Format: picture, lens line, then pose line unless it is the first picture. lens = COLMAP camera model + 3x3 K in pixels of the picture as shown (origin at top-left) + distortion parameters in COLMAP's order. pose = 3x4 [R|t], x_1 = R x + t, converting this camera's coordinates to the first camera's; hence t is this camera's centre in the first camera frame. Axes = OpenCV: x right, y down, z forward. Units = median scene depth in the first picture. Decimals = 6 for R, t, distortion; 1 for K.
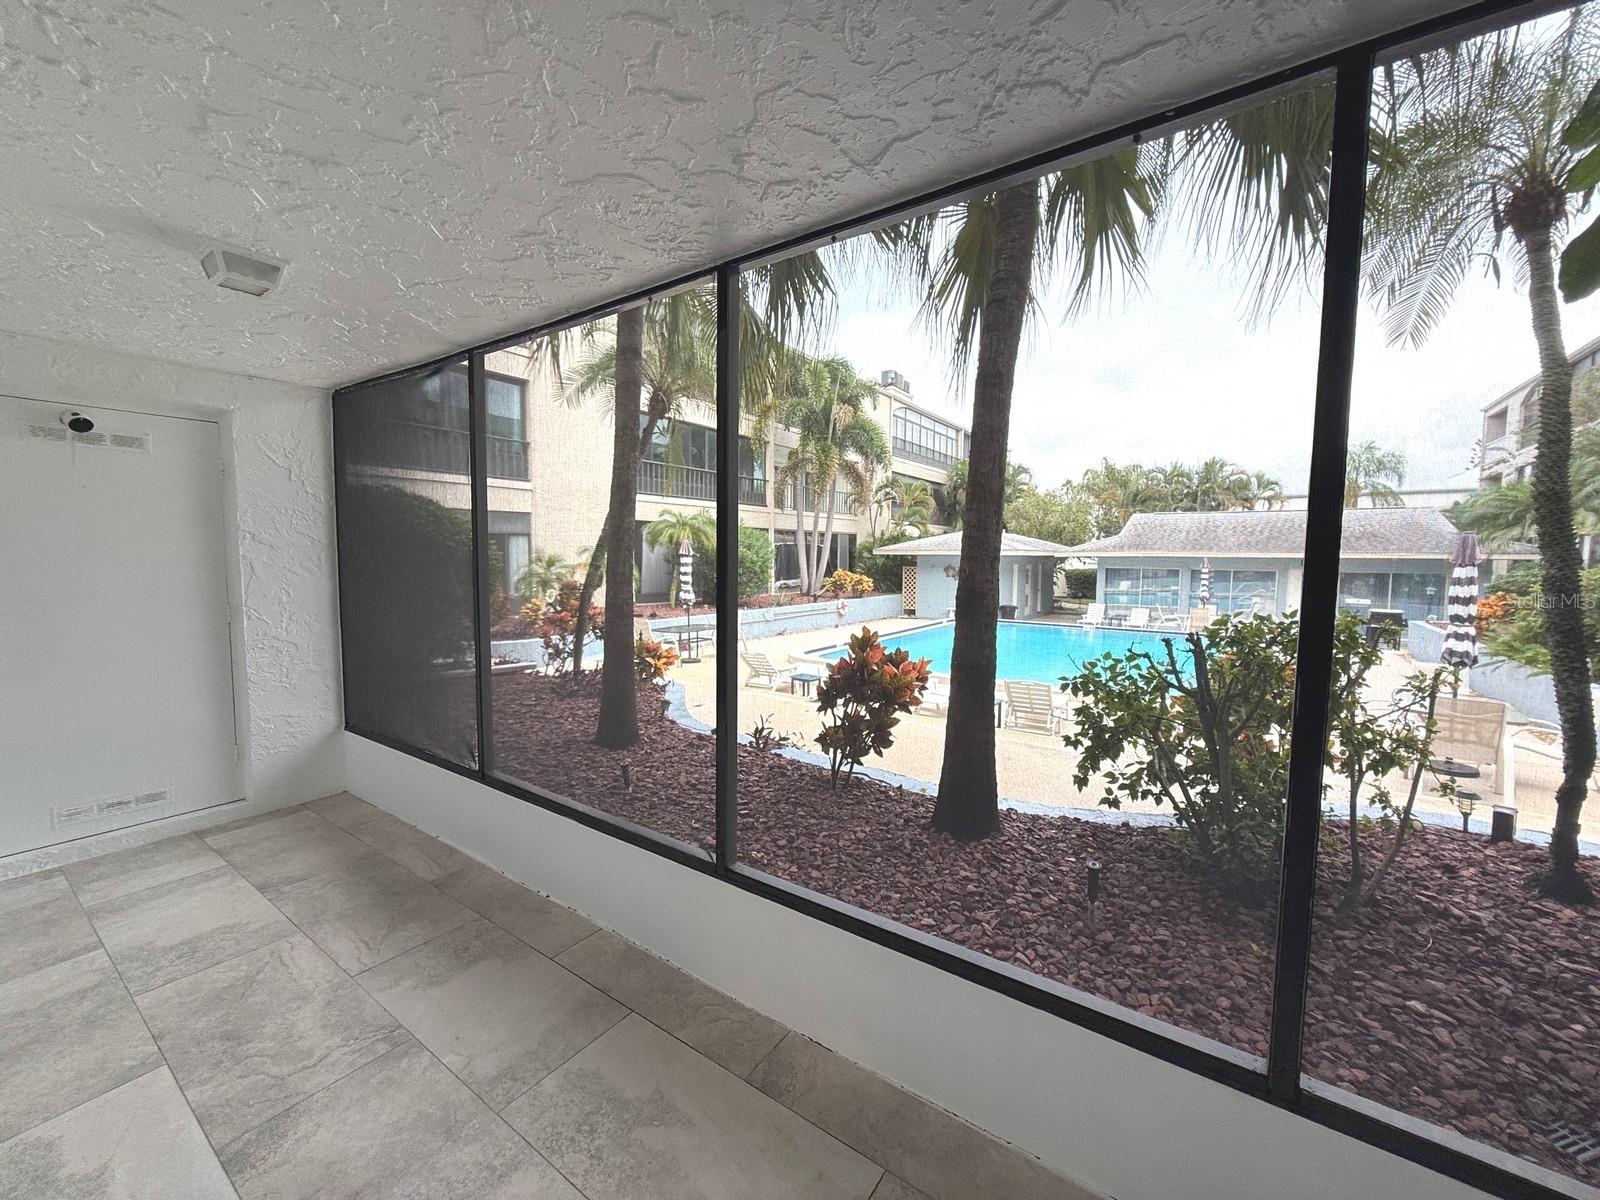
lens RADIAL K [[636.9, 0, 802.4], [0, 636.9, 599.4], [0, 0, 1]] dist [-0.000292, 0.000123]
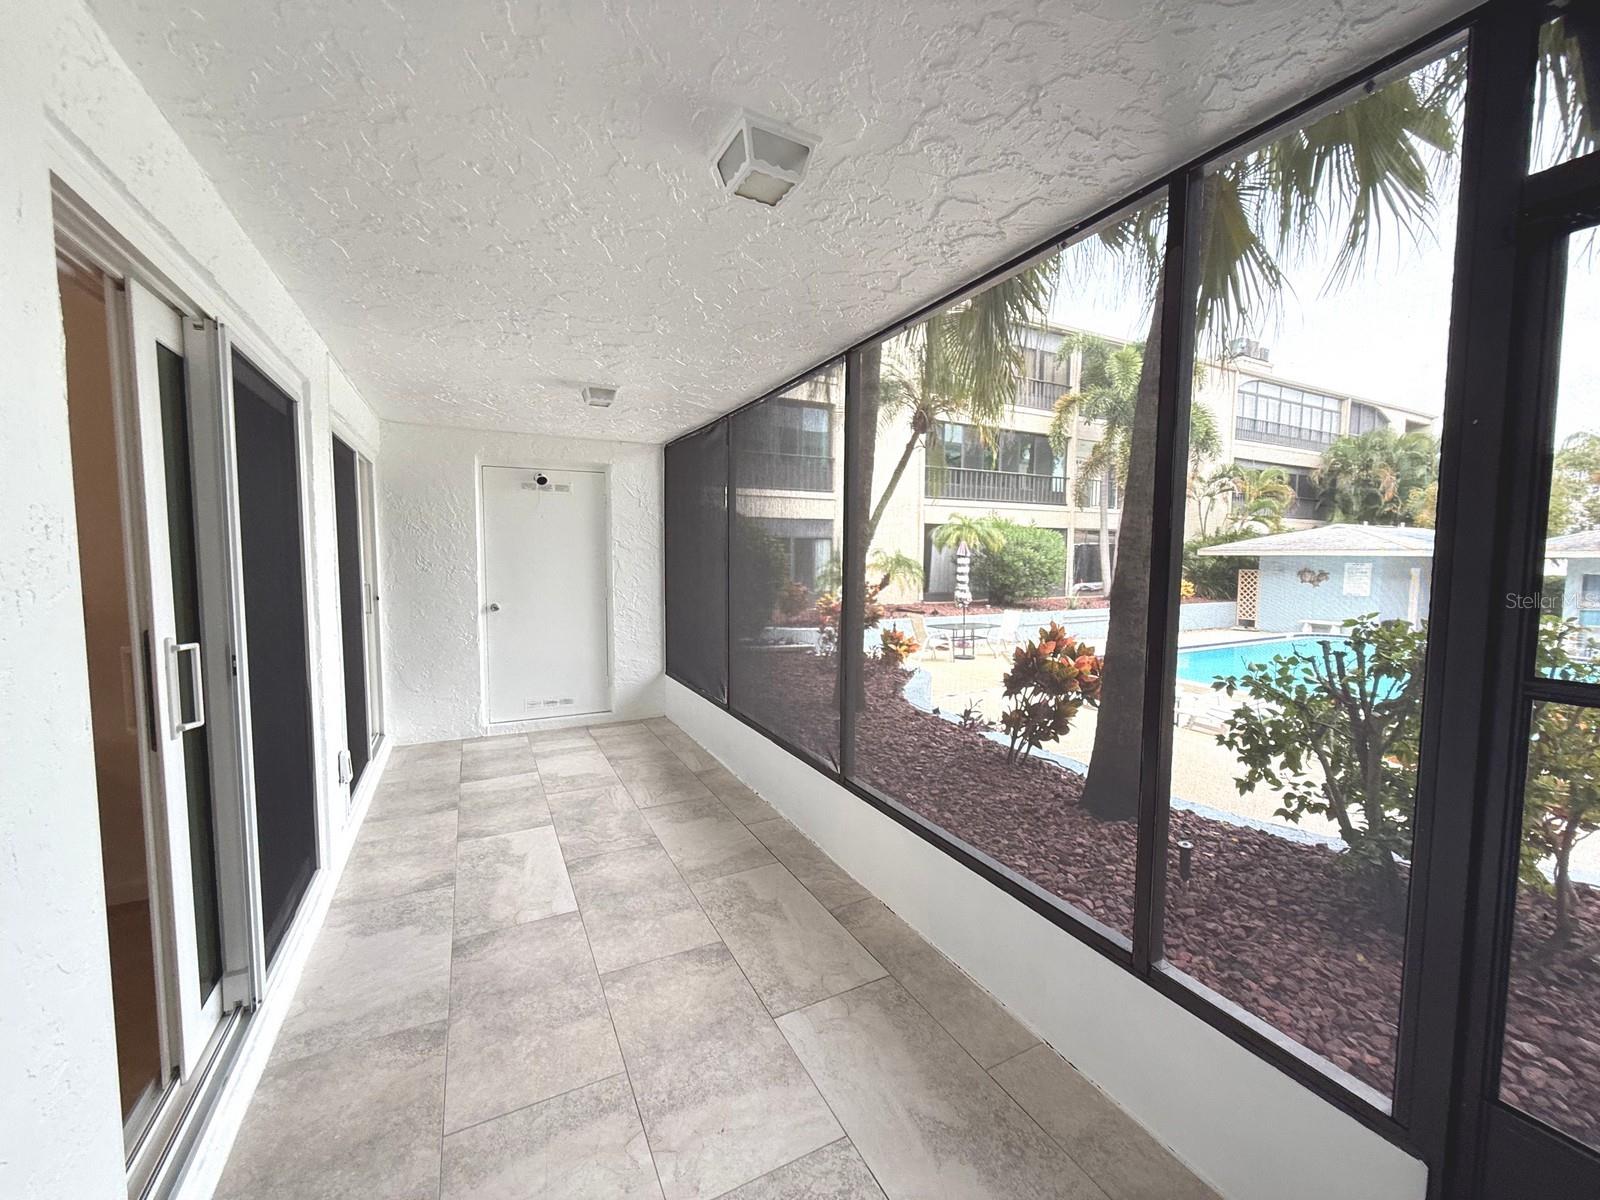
lens RADIAL K [[635.9, 0, 802.3], [0, 635.9, 599.6], [0, 0, 1]] dist [0.001379, 0.000066]
pose [[0.884647, 0.031036, -0.465226, 0.071085], [-0.031931, 0.999472, 0.005957, 0.004126], [0.465166, 0.009585, 0.885172, -0.046285]]
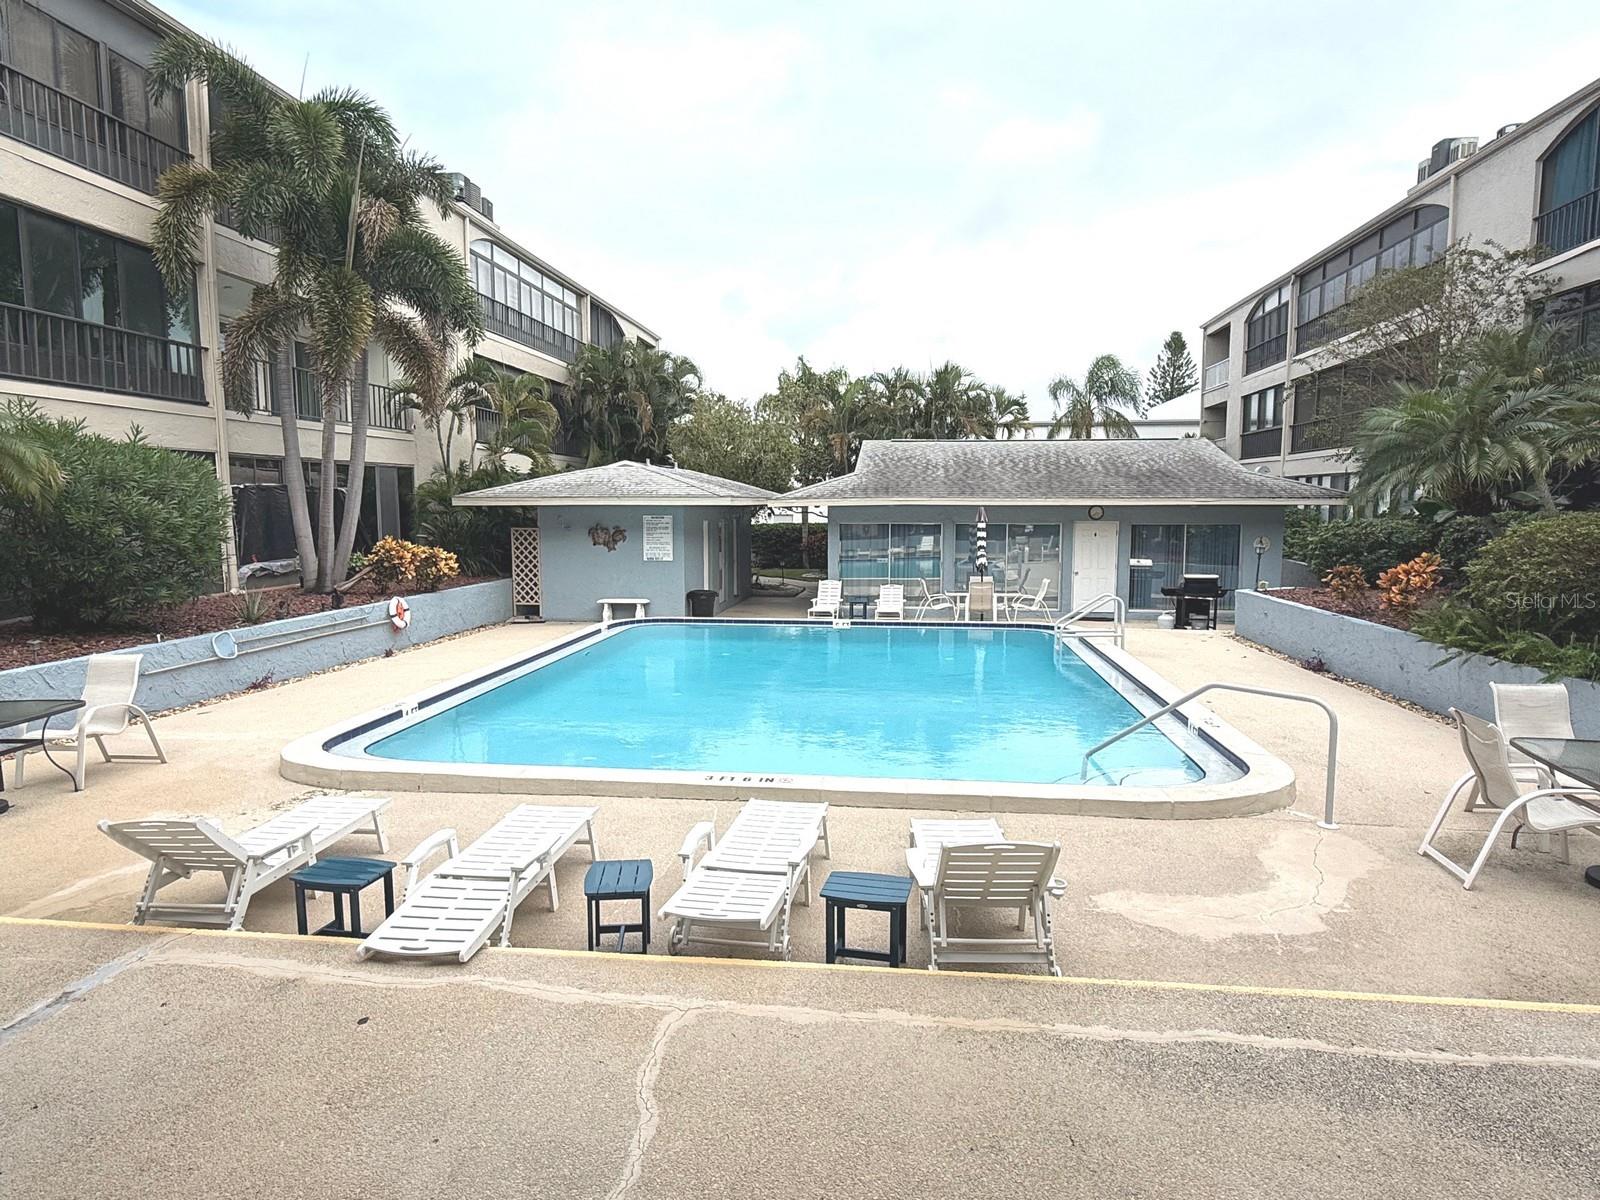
lens RADIAL K [[945.0, 0, 805.6], [0, 945.0, 602.5], [0, 0, 1]] dist [-0.001263, 0.001102]
pose [[0.881307, -0.057706, 0.469008, -0.004044], [0.041396, 0.998128, 0.045023, -0.025890], [-0.470728, -0.020264, 0.882046, 0.315973]]
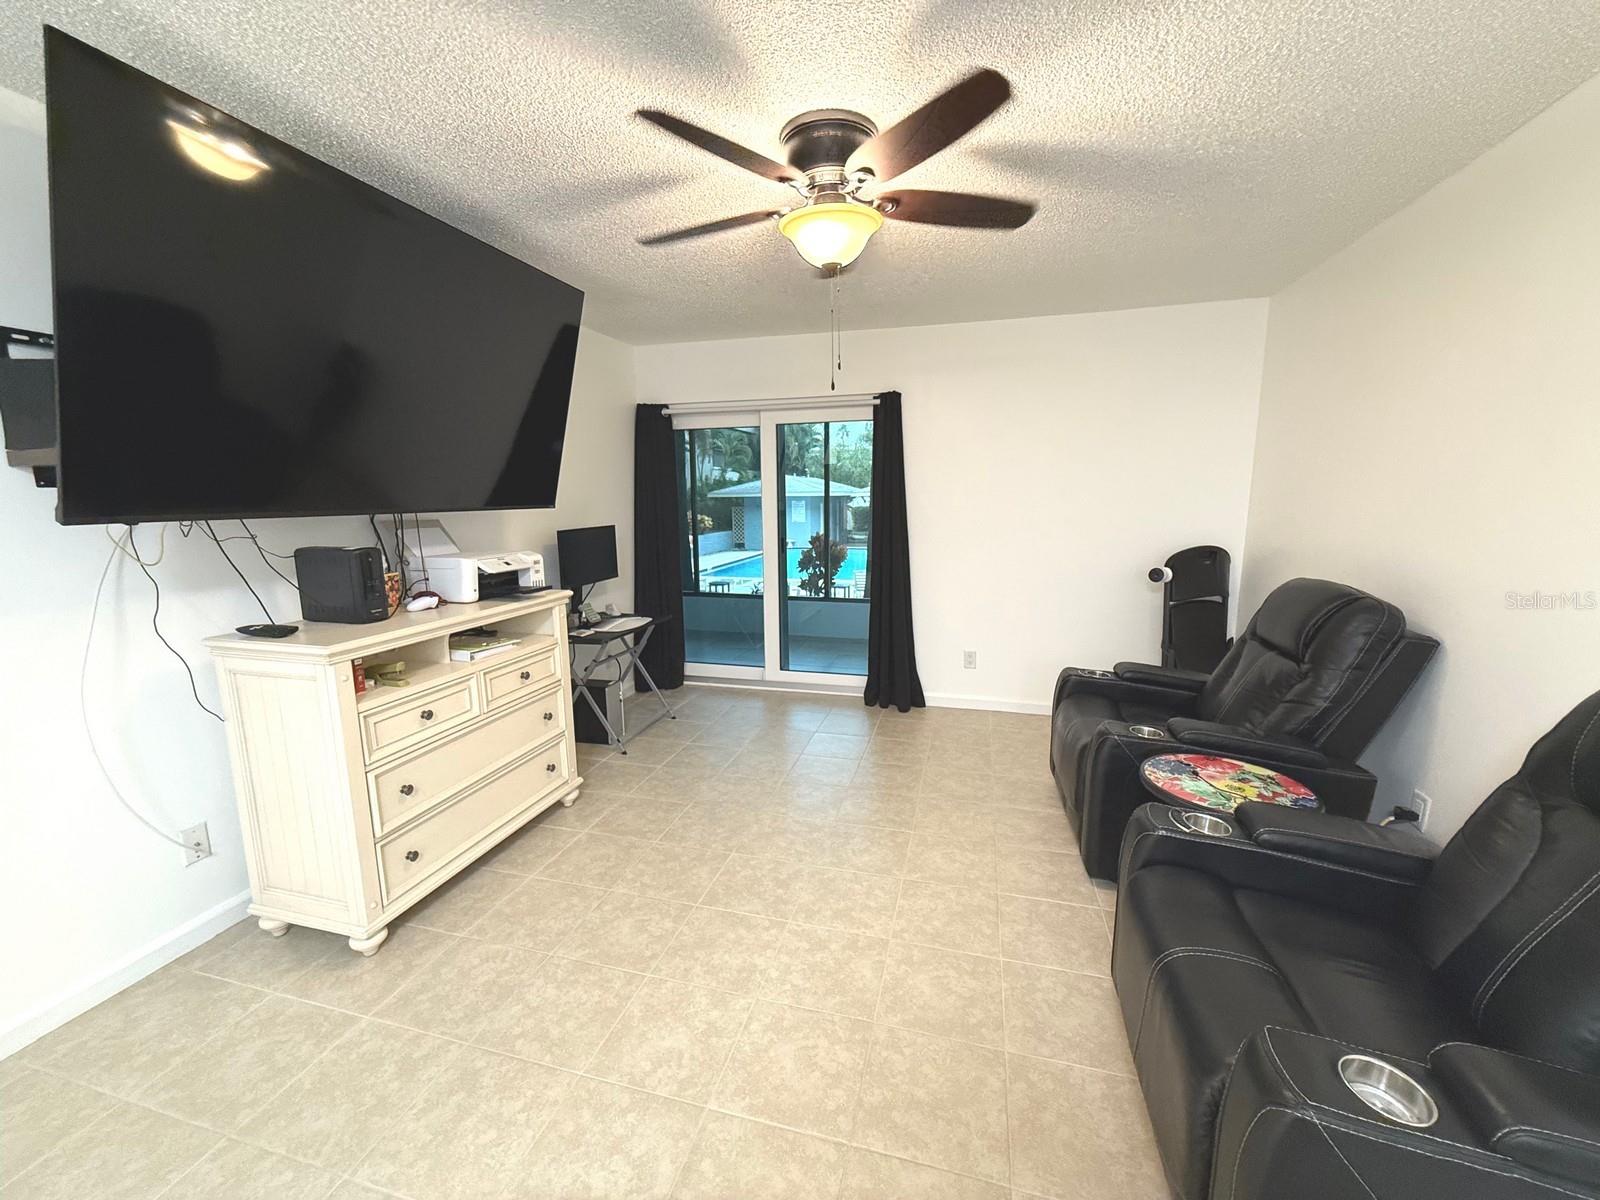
lens RADIAL K [[636.9, 0, 802.4], [0, 636.9, 599.4], [0, 0, 1]] dist [-0.000292, 0.000123]
pose [[0.944381, -0.070476, 0.321214, -0.207235], [0.041405, 0.994475, 0.096460, 0.019463], [-0.326237, -0.077795, 0.942081, -0.321290]]
